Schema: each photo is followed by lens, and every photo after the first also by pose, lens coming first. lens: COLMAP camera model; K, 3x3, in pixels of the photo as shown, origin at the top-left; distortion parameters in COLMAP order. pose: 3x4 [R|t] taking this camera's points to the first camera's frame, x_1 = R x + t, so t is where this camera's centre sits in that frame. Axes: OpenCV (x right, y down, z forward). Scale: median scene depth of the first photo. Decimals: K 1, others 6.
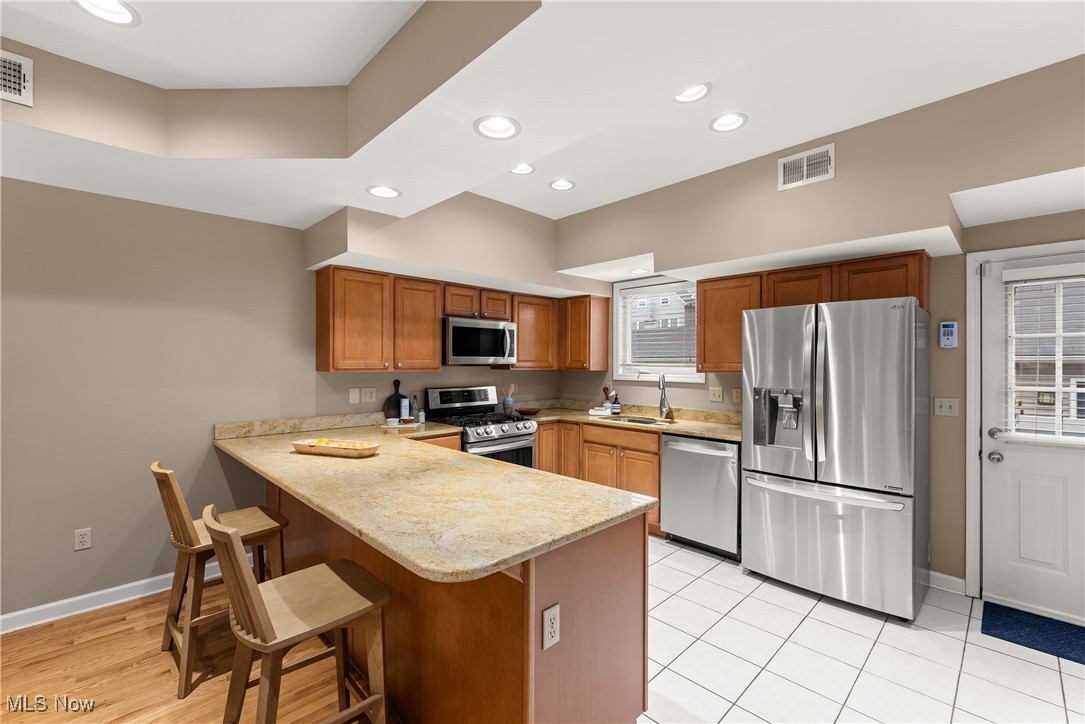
lens RADIAL K [[467.3, 0, 542.0], [0, 467.3, 361.3], [0, 0, 1]] dist [0.009562, -0.000280]
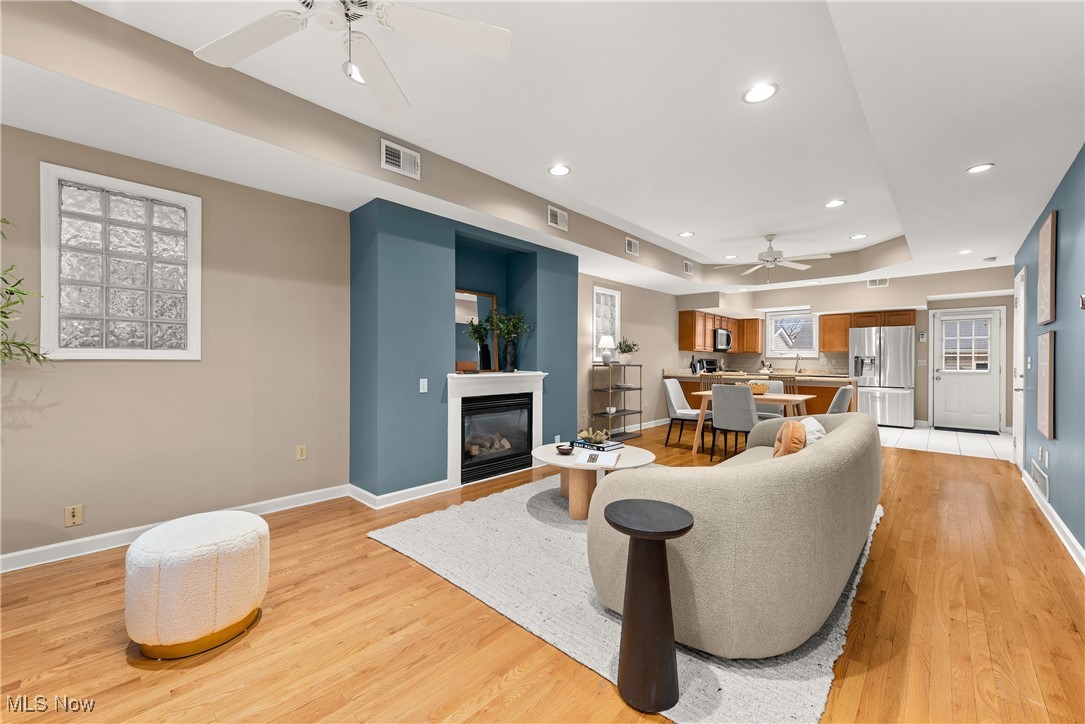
lens RADIAL K [[429.0, 0, 543.0], [0, 429.0, 361.3], [0, 0, 1]] dist [0.013110, -0.001999]
pose [[0.999026, 0.002750, 0.044045, -1.597065], [-0.002948, 0.999986, 0.004436, 0.084783], [-0.044032, -0.004562, 0.999020, -1.568195]]
